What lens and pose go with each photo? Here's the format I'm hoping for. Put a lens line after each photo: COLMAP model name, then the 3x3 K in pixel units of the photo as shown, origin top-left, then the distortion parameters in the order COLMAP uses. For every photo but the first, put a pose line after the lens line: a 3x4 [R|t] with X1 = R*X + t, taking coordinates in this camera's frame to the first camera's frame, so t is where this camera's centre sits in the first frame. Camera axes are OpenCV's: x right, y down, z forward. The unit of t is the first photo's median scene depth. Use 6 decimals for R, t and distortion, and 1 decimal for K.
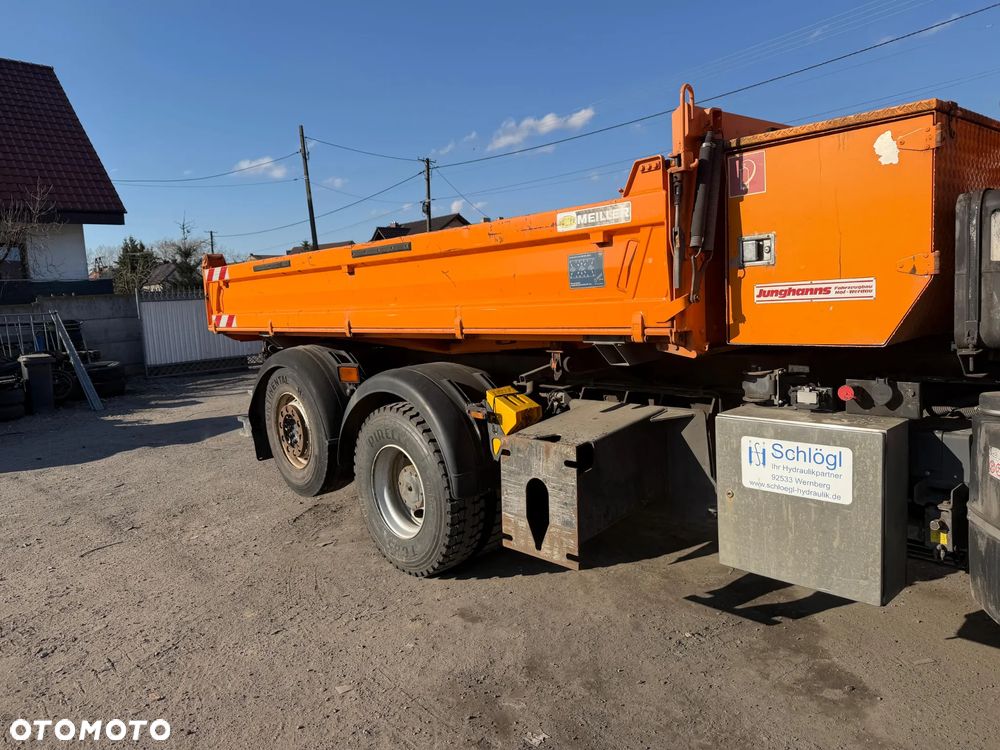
lens RADIAL K [[716.2, 0, 478.6], [0, 716.2, 386.8], [0, 0, 1]] dist [0.099135, -0.149050]
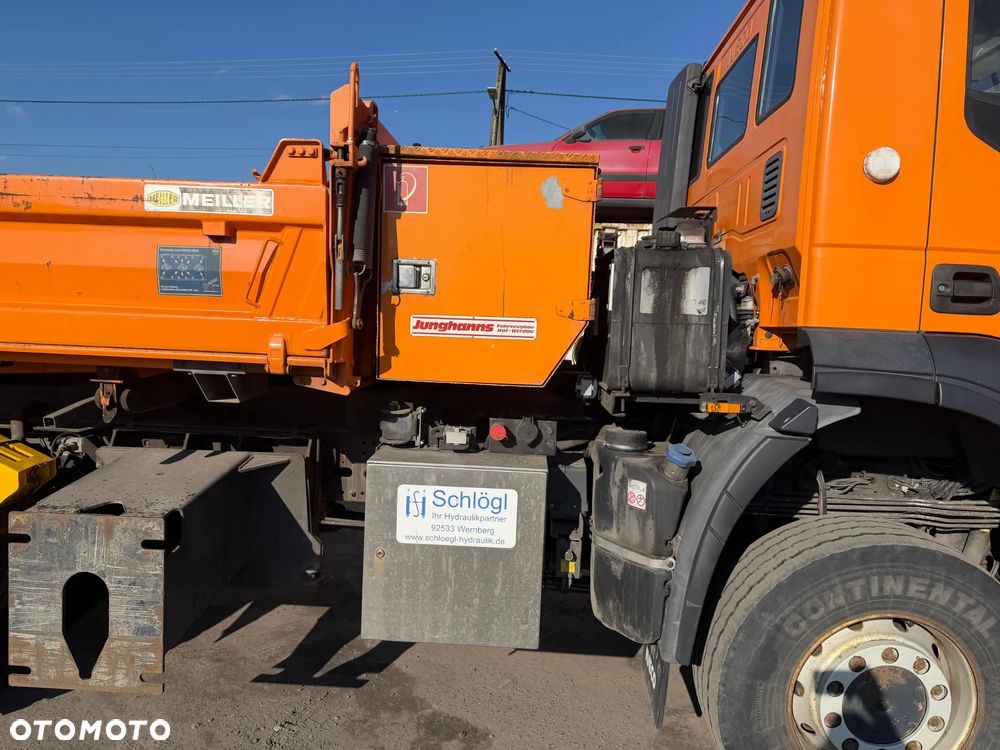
lens RADIAL K [[703.9, 0, 502.4], [0, 703.9, 389.5], [0, 0, 1]] dist [0.125950, -0.152716]
pose [[0.688761, 0.011265, 0.724901, -0.160686], [0.013169, 0.999520, -0.028045, -0.020125], [-0.724869, 0.028863, 0.688282, 0.294888]]
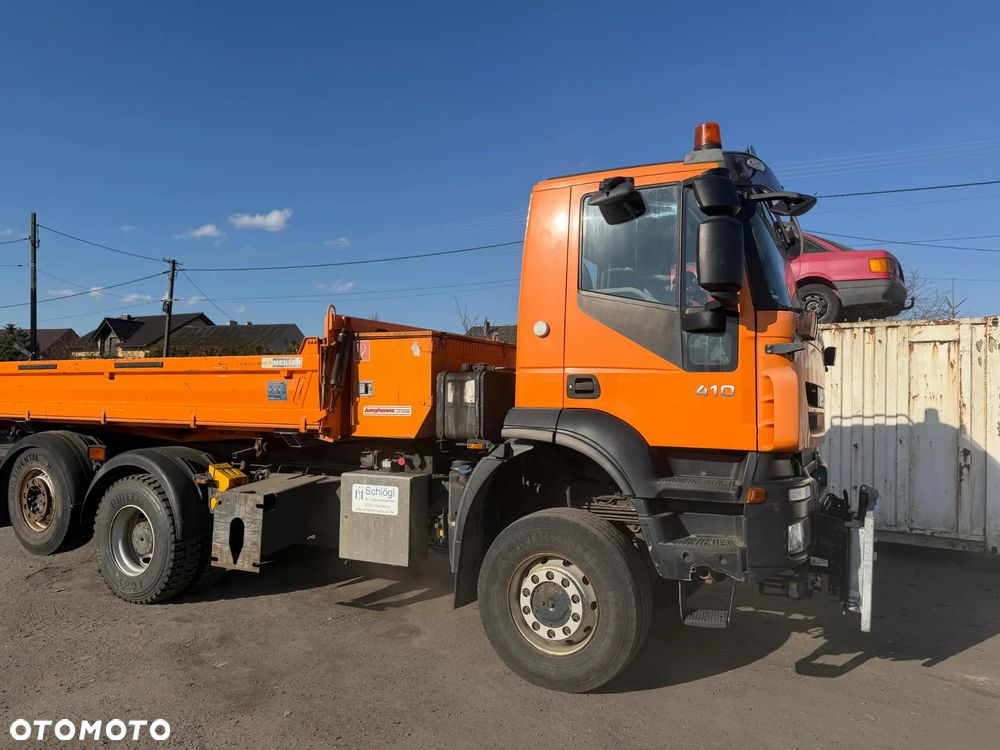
lens RADIAL K [[719.4, 0, 527.4], [0, 719.4, 366.0], [0, 0, 1]] dist [0.080408, -0.134272]
pose [[0.918158, 0.087610, 0.386407, 0.021057], [-0.014305, 0.981941, -0.188645, 0.107460], [-0.395957, 0.167679, 0.902830, -0.884454]]
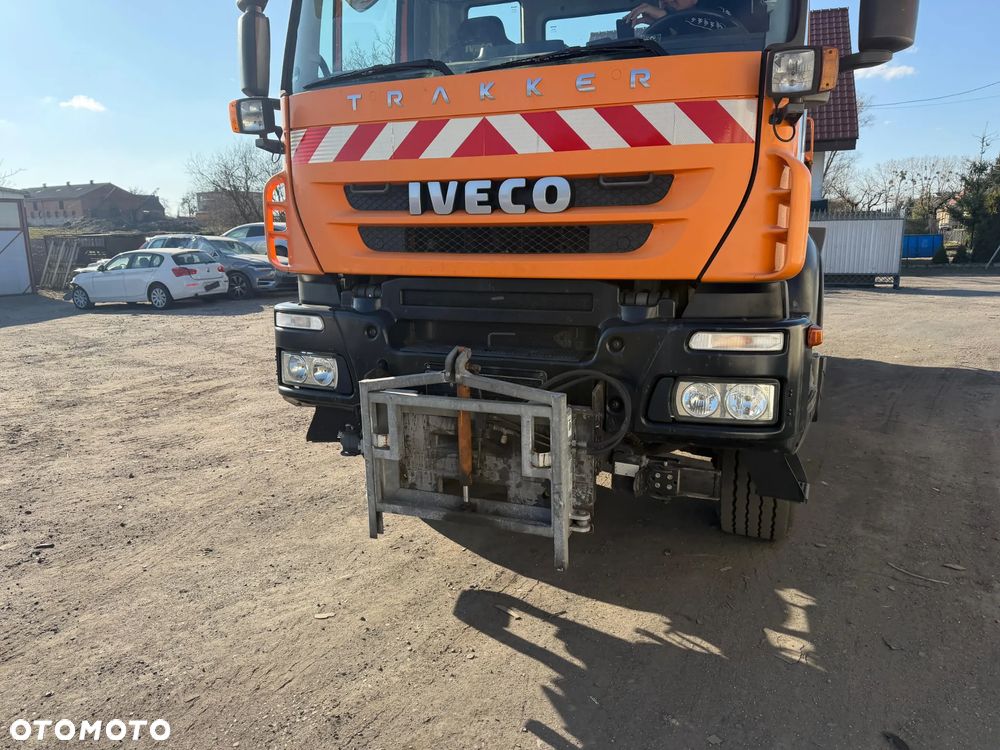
lens RADIAL K [[716.2, 0, 478.6], [0, 716.2, 386.8], [0, 0, 1]] dist [0.099135, -0.149050]
pose [[0.442166, 0.232767, -0.866204, 2.228708], [-0.134109, 0.972040, 0.192750, -0.087720], [0.886851, 0.030938, 0.461019, -0.066264]]
